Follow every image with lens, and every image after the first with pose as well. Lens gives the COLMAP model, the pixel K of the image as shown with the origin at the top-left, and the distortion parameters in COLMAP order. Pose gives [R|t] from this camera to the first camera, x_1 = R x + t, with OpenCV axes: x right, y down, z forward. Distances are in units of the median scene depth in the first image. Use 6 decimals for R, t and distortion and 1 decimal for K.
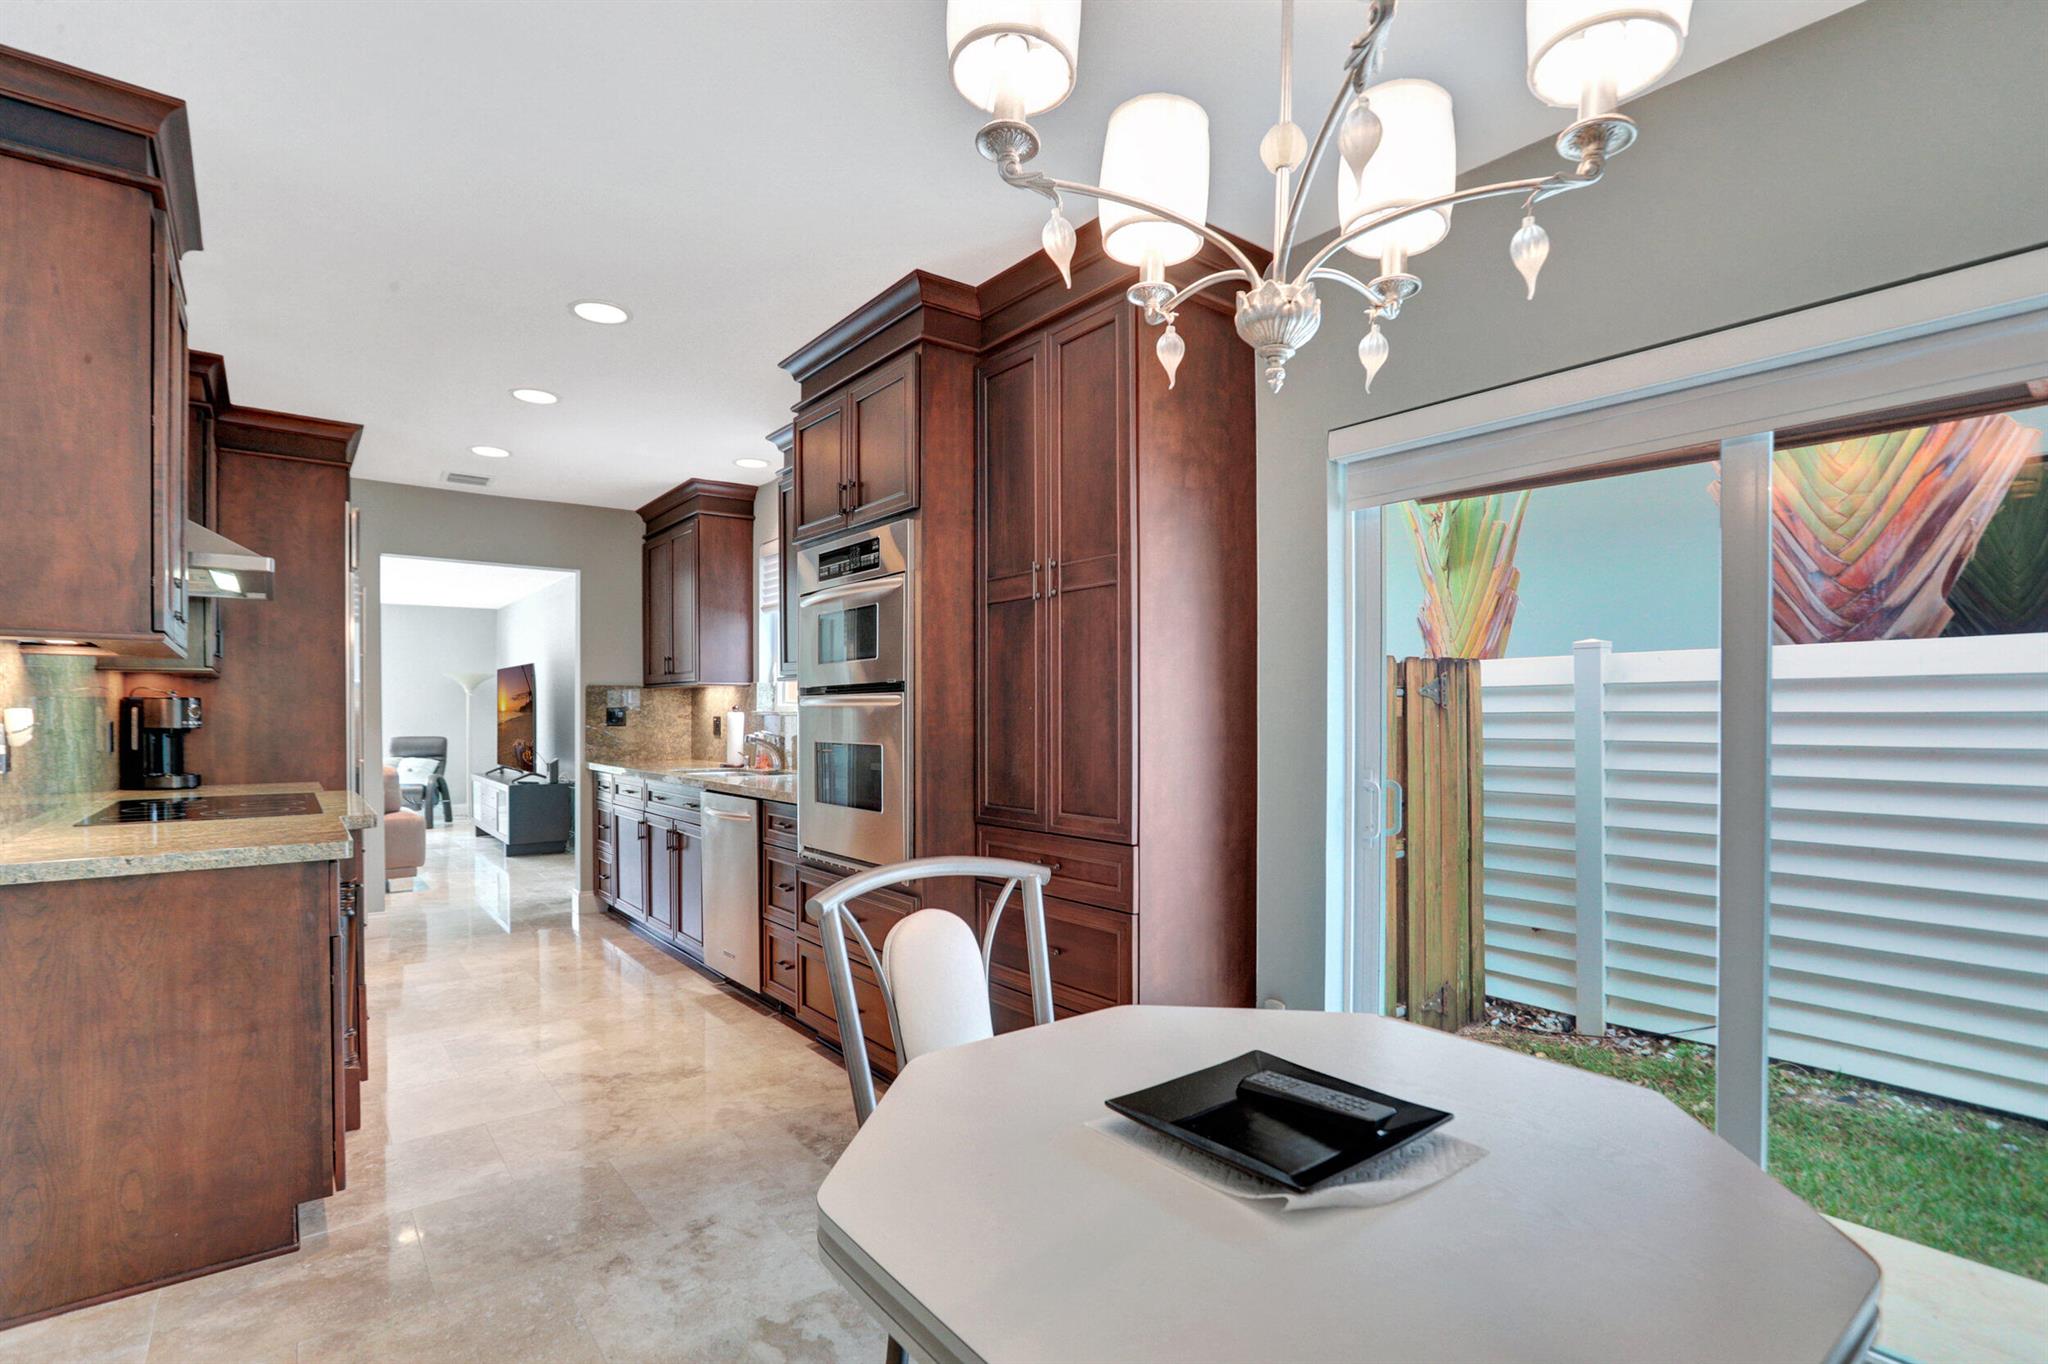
lens RADIAL K [[968.5, 0, 1025.0], [0, 968.5, 728.6], [0, 0, 1]] dist [0.001366, 0.000237]
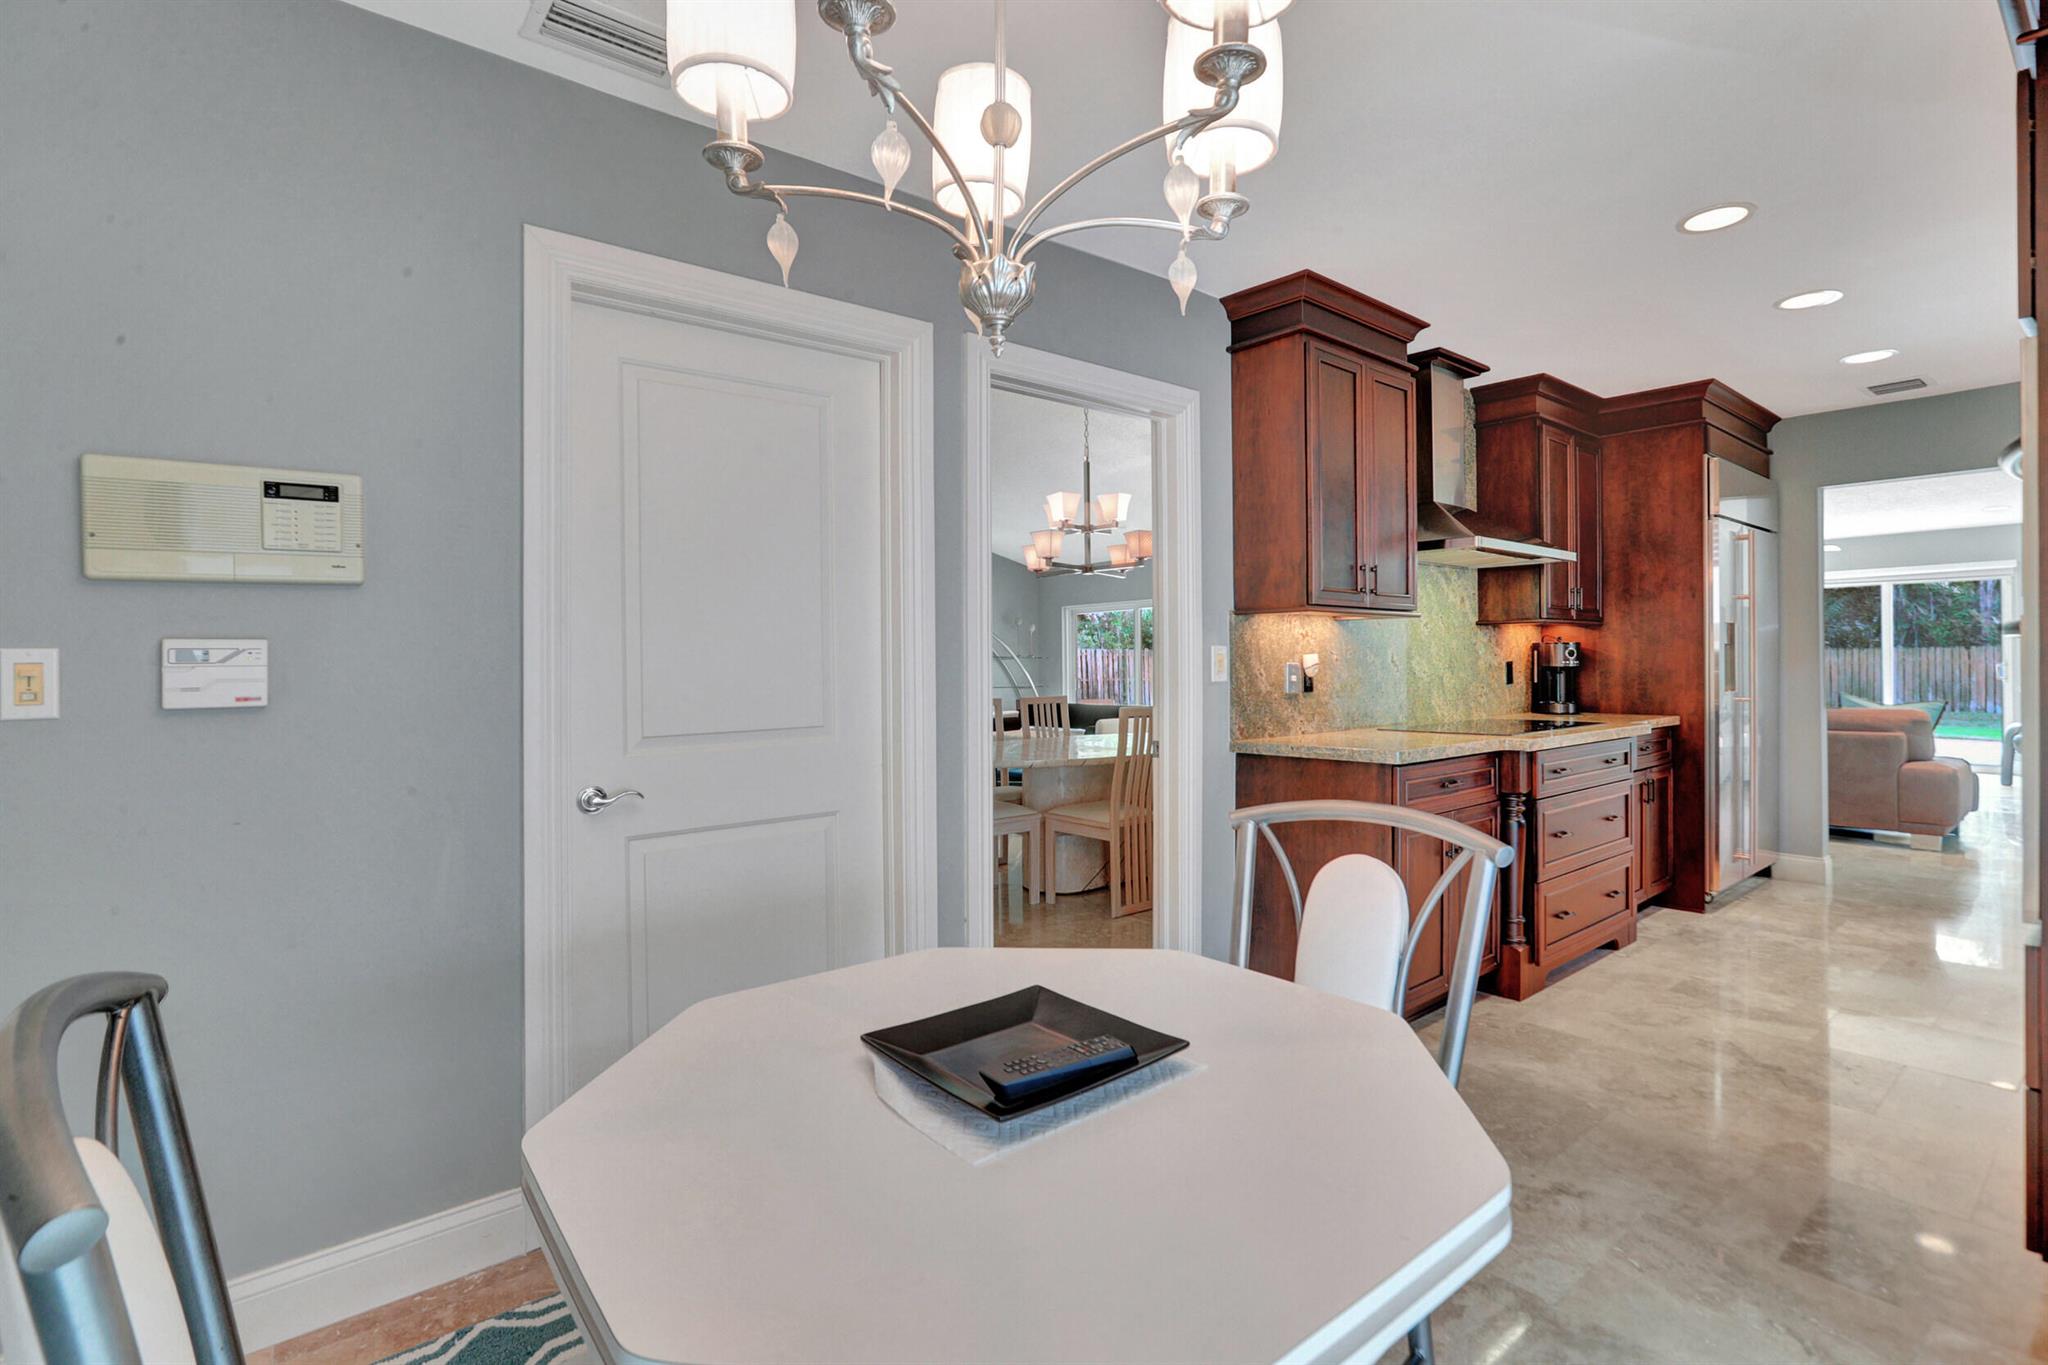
lens RADIAL K [[1013.3, 0, 1116.6], [0, 1013.3, 657.0], [0, 0, 1]] dist [0.000181, -0.000027]
pose [[0.086730, -0.005101, -0.996219, 0.397568], [-0.004333, 0.999976, -0.005497, -0.003268], [0.996222, 0.004794, 0.086706, 0.298785]]
